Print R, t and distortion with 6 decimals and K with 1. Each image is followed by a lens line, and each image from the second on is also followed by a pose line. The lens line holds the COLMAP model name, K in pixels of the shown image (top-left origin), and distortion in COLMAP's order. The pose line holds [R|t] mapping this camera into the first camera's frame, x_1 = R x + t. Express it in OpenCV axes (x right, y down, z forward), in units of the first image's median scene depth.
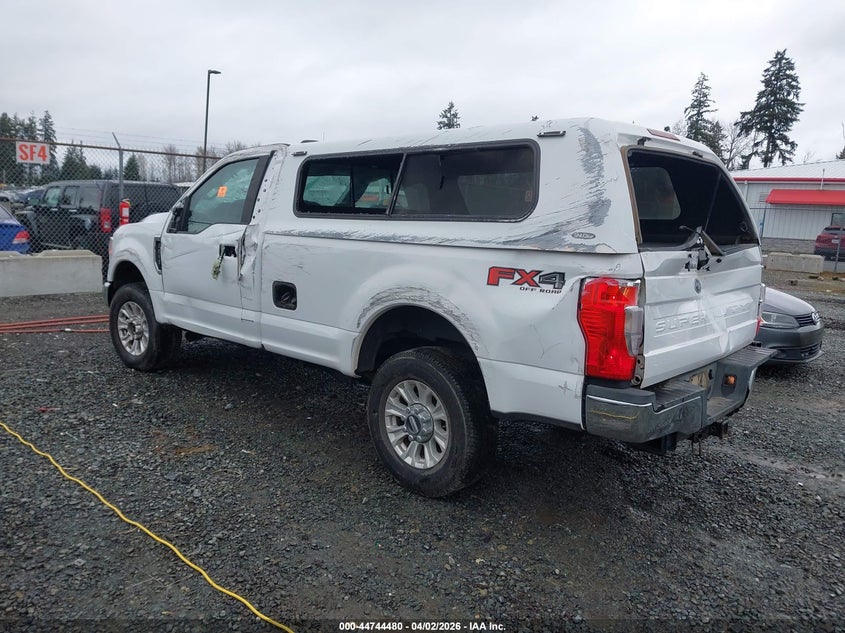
lens RADIAL K [[654.1, 0, 426.3], [0, 654.1, 316.3], [0, 0, 1]] dist [0.014580, 0.006248]
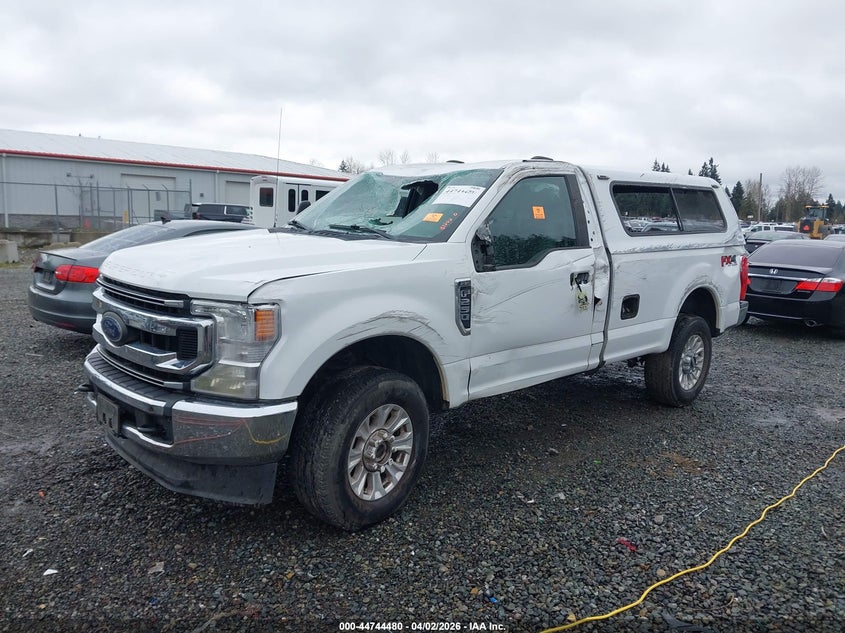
lens RADIAL K [[654.1, 0, 426.3], [0, 654.1, 316.3], [0, 0, 1]] dist [0.014580, 0.006248]
pose [[0.083202, -0.180257, 0.980094, -1.264940], [0.144315, 0.975316, 0.167127, -0.238623], [-0.986028, 0.127537, 0.107163, 1.154857]]
